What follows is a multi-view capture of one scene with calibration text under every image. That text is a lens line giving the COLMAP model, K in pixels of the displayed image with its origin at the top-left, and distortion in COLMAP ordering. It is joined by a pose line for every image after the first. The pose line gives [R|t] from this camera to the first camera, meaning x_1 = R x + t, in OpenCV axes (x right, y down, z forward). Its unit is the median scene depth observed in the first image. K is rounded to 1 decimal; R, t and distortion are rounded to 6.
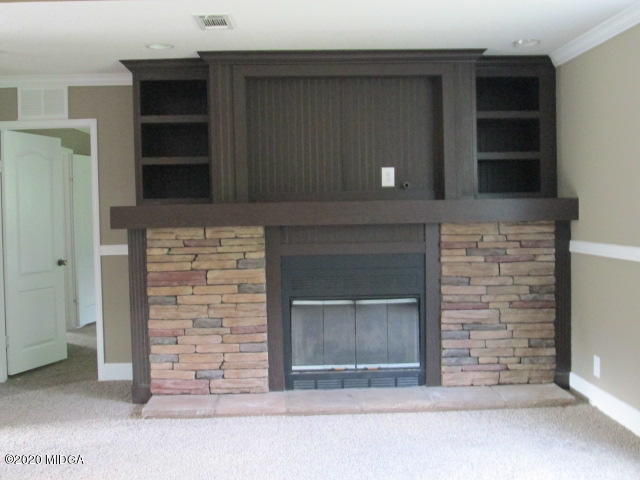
lens RADIAL K [[781.6, 0, 320.0], [0, 781.6, 240.0], [0, 0, 1]] dist [-0.029883, -0.025729]
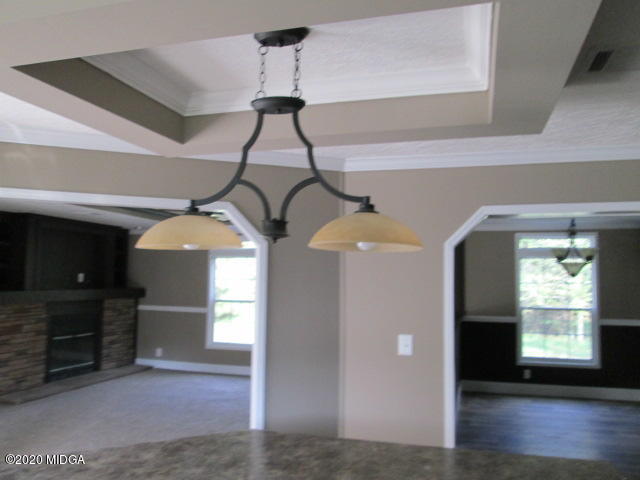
lens RADIAL K [[530.4, 0, 320.0], [0, 530.4, 240.0], [0, 0, 1]] dist [-0.055768, 0.012184]
pose [[0.325899, 0.089017, 0.941204, -1.116950], [0.018510, 0.994766, -0.100492, -0.026567], [-0.945223, 0.050172, 0.322546, -0.115871]]
